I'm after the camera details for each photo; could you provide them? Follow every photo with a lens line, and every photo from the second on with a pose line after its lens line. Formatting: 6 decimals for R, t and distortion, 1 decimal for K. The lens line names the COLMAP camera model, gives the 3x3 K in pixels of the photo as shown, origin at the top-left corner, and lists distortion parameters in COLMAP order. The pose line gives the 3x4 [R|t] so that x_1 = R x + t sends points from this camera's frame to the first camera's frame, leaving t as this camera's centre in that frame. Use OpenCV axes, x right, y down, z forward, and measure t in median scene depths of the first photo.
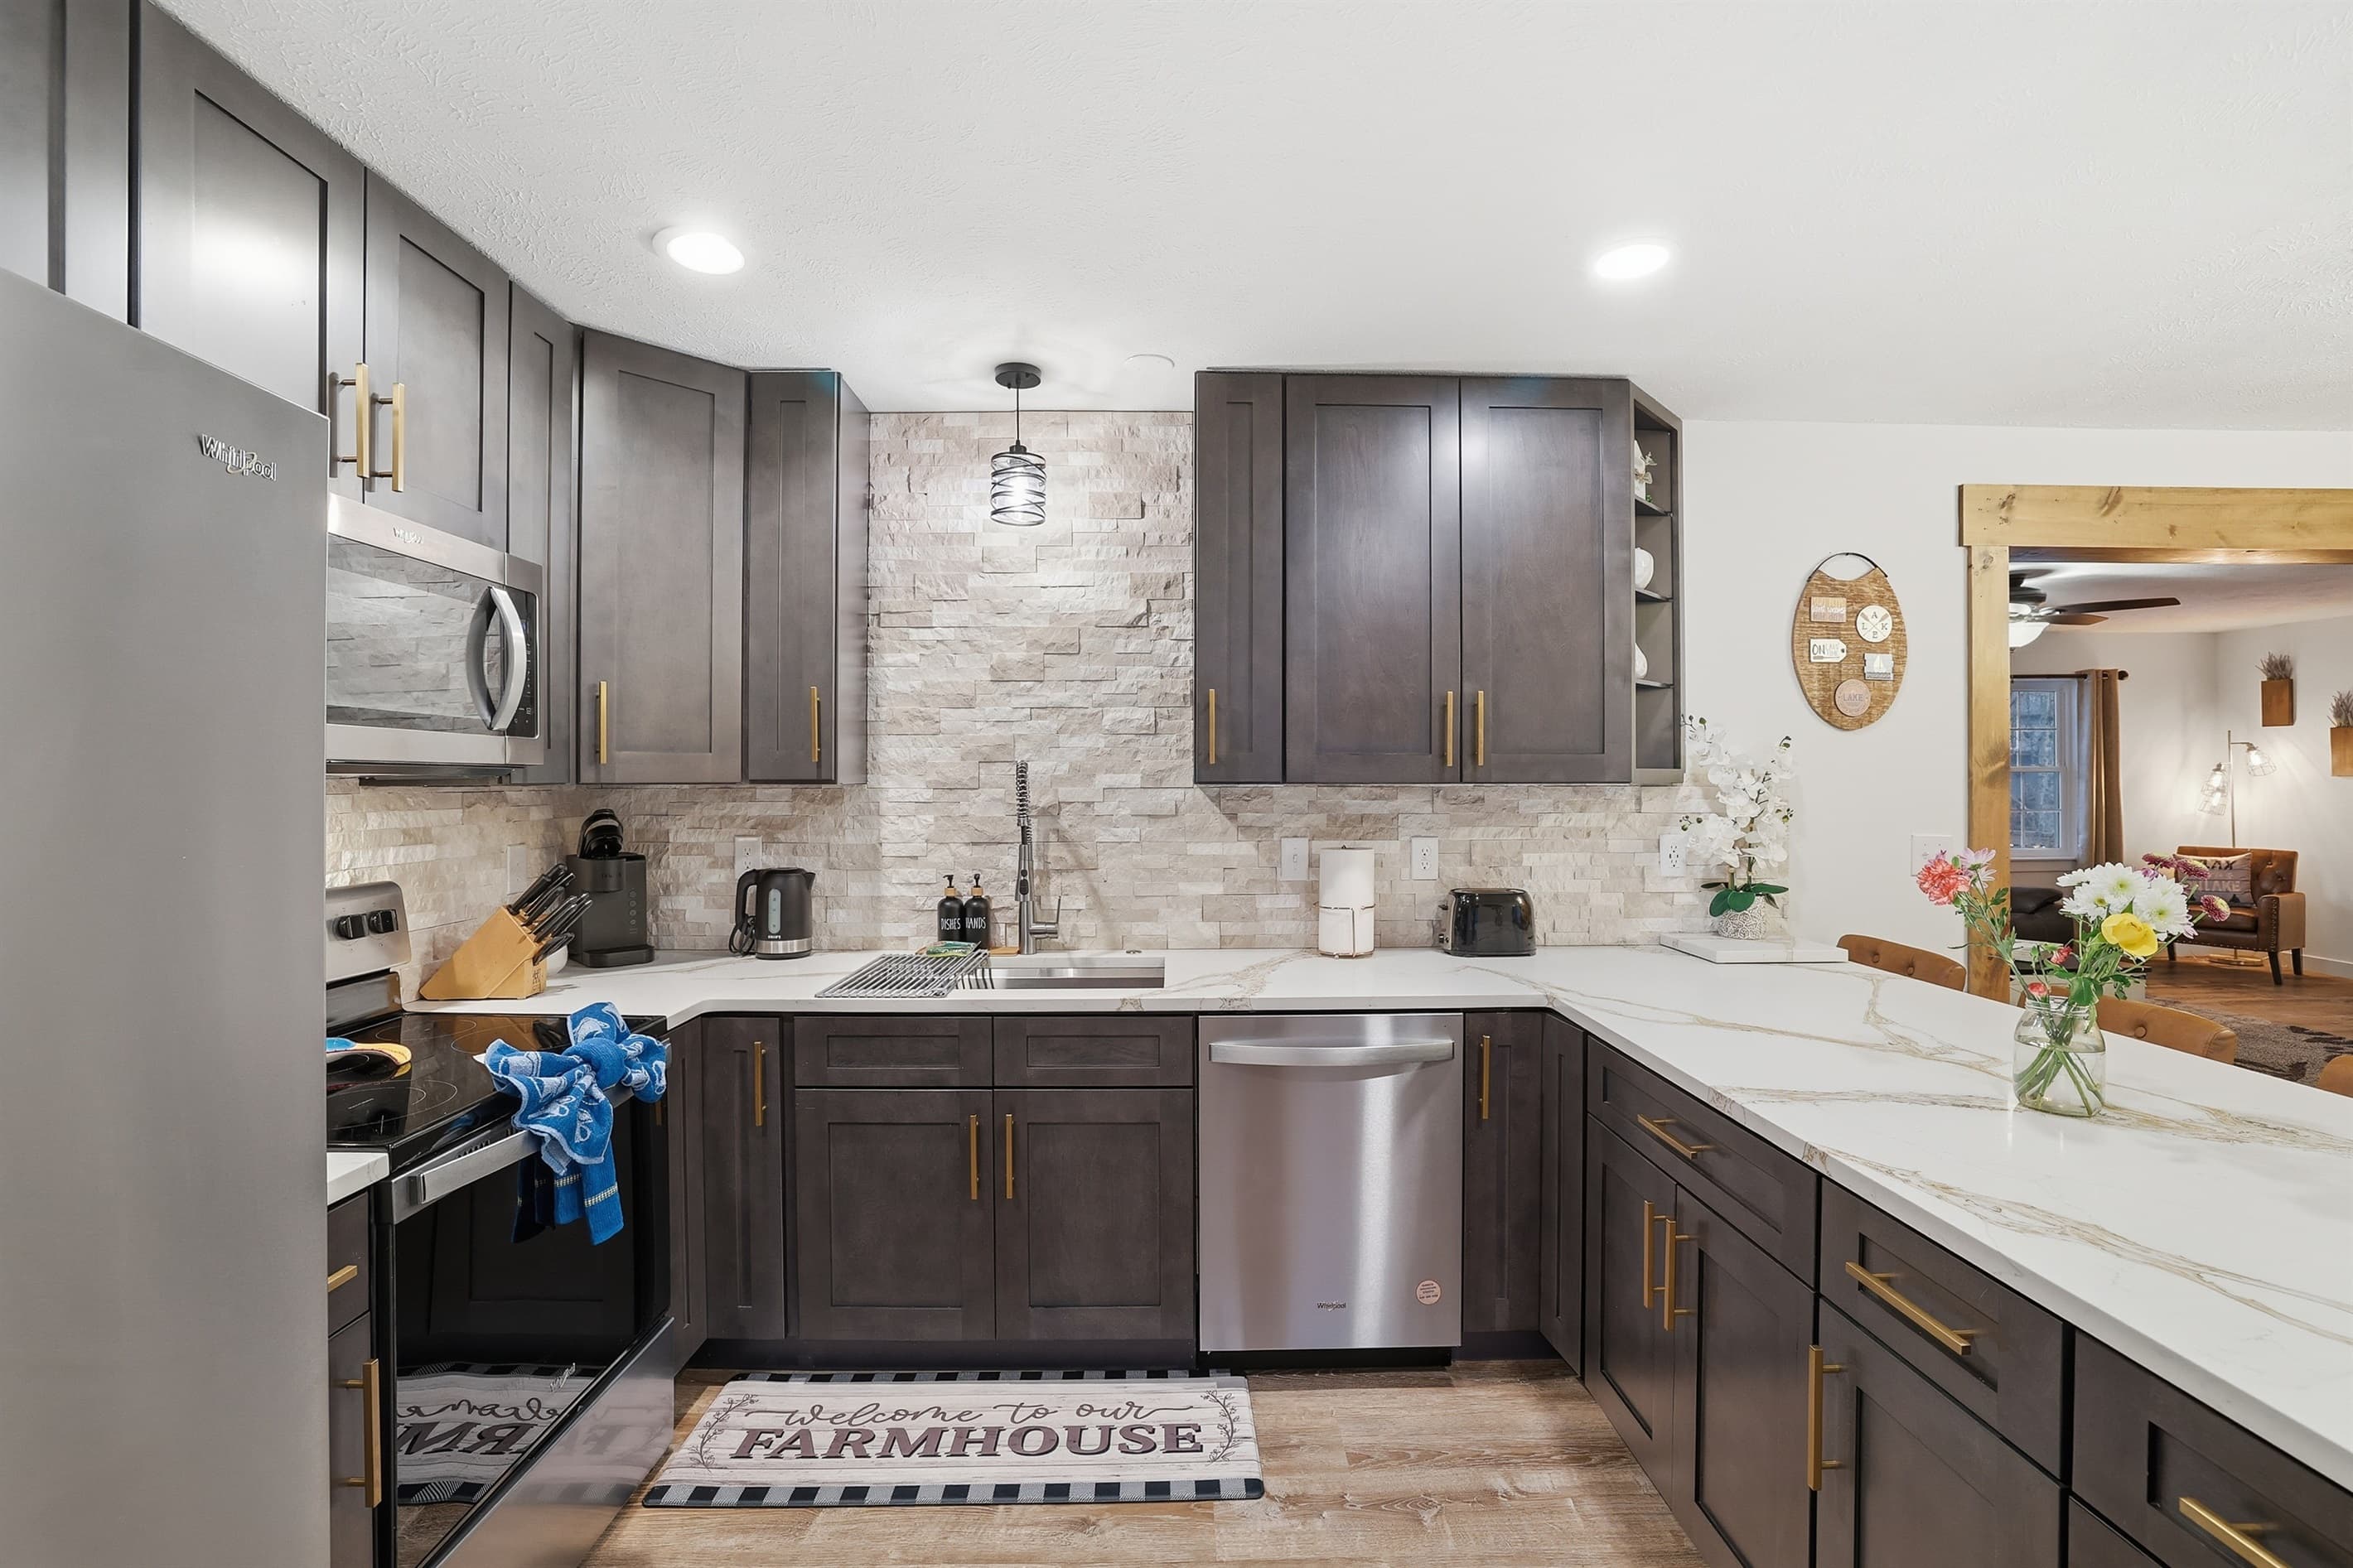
lens RADIAL K [[1038.3, 0, 1172.1], [0, 1038.3, 777.7], [0, 0, 1]] dist [-0.045085, 0.011764]
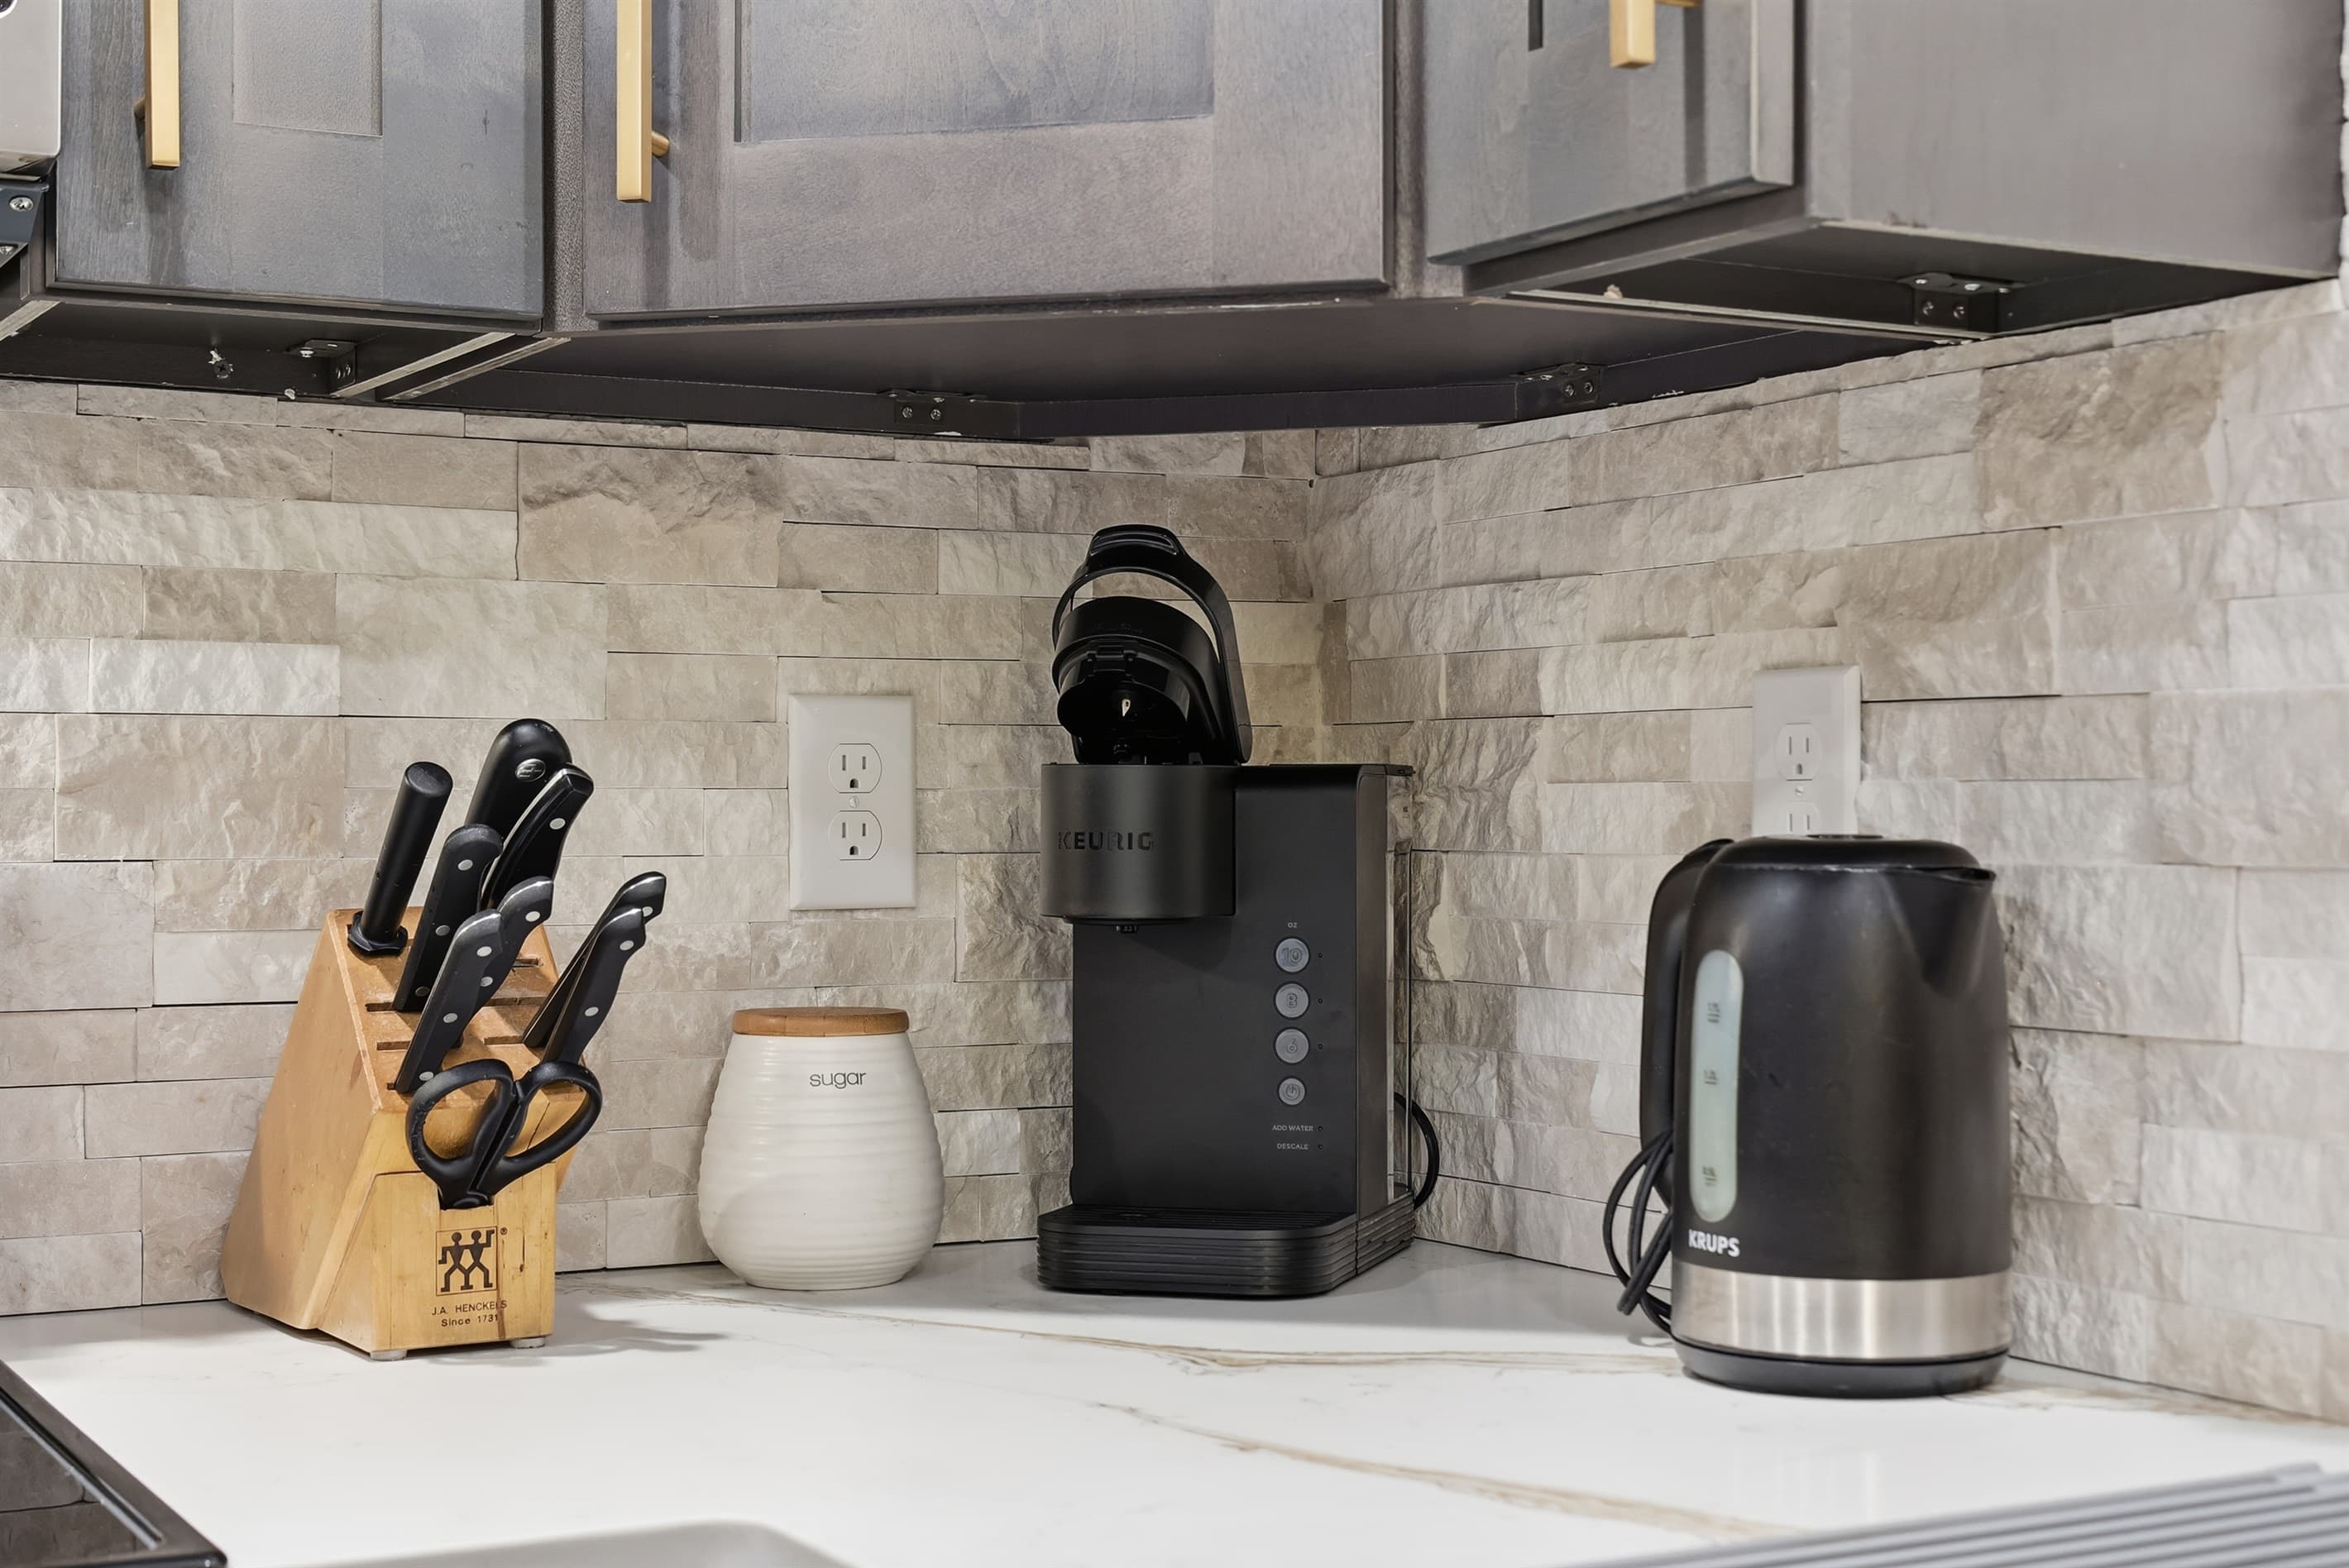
lens RADIAL K [[3352.2, 0, 1176.2], [0, 3352.2, 788.3], [0, 0, 1]] dist [0.015887, 0.000000]
pose [[0.478807, -0.002872, -0.877916, 0.041054], [-0.001600, 0.999990, -0.004143, 0.081263], [0.877919, 0.003388, 0.478797, 0.643532]]
